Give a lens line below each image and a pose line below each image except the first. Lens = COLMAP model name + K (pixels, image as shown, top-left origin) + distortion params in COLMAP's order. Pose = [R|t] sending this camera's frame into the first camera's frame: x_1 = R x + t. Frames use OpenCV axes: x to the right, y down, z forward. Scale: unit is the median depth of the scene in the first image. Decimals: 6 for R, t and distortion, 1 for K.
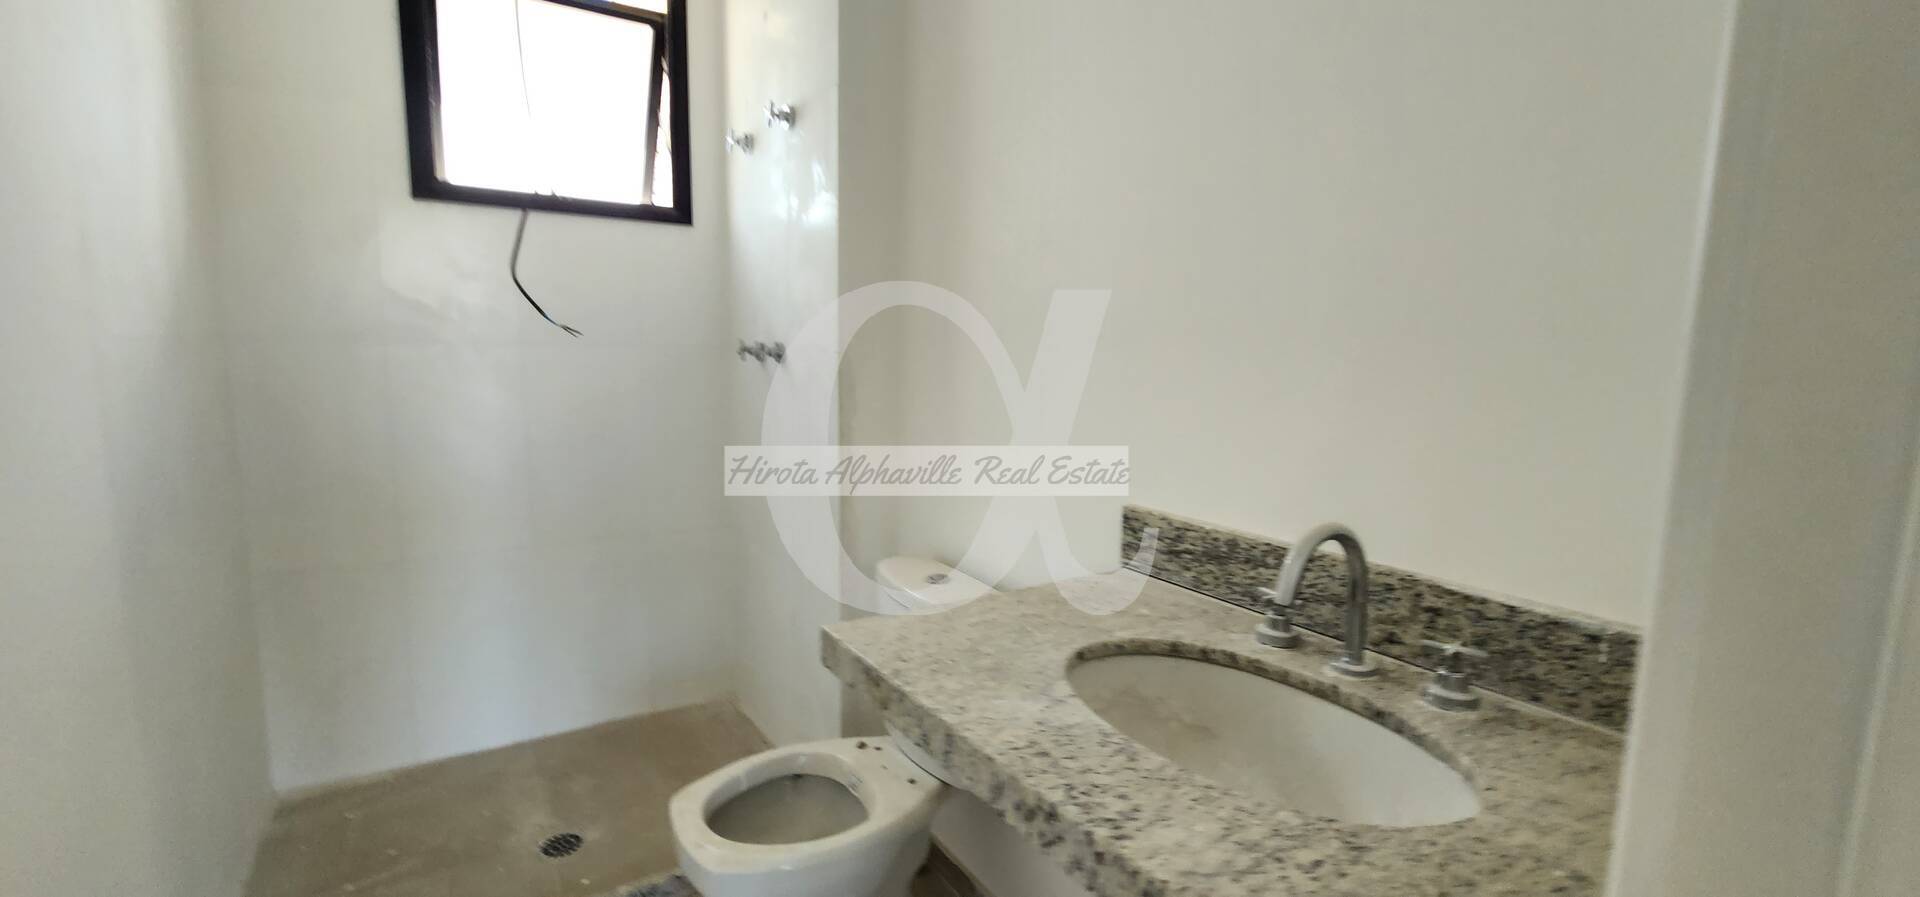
lens RADIAL K [[782.8, 0, 953.9], [0, 782.8, 445.8], [0, 0, 1]] dist [0.000245, -0.000859]
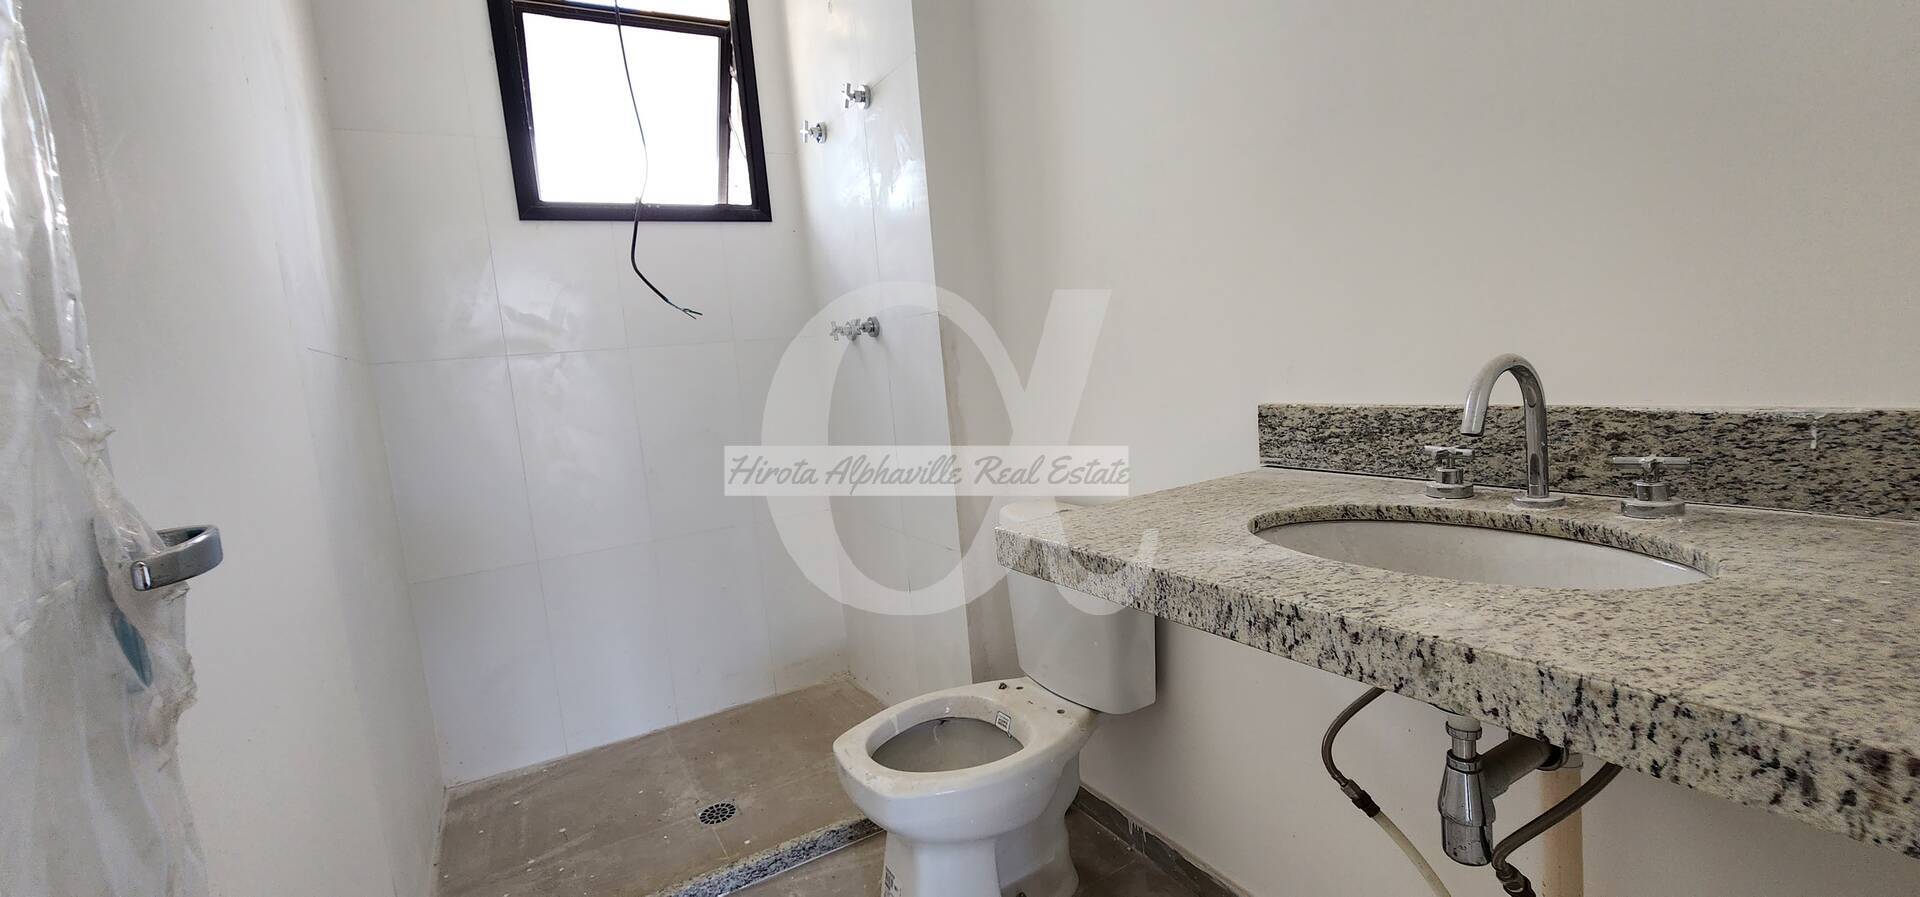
lens RADIAL K [[782.8, 0, 959.8], [0, 782.8, 438.0], [0, 0, 1]] dist [0.000245, -0.000859]
pose [[0.993373, -0.097811, -0.060361, -0.122226], [0.097075, 0.995164, -0.015021, 0.105848], [0.061538, 0.009062, 0.998064, -0.043082]]
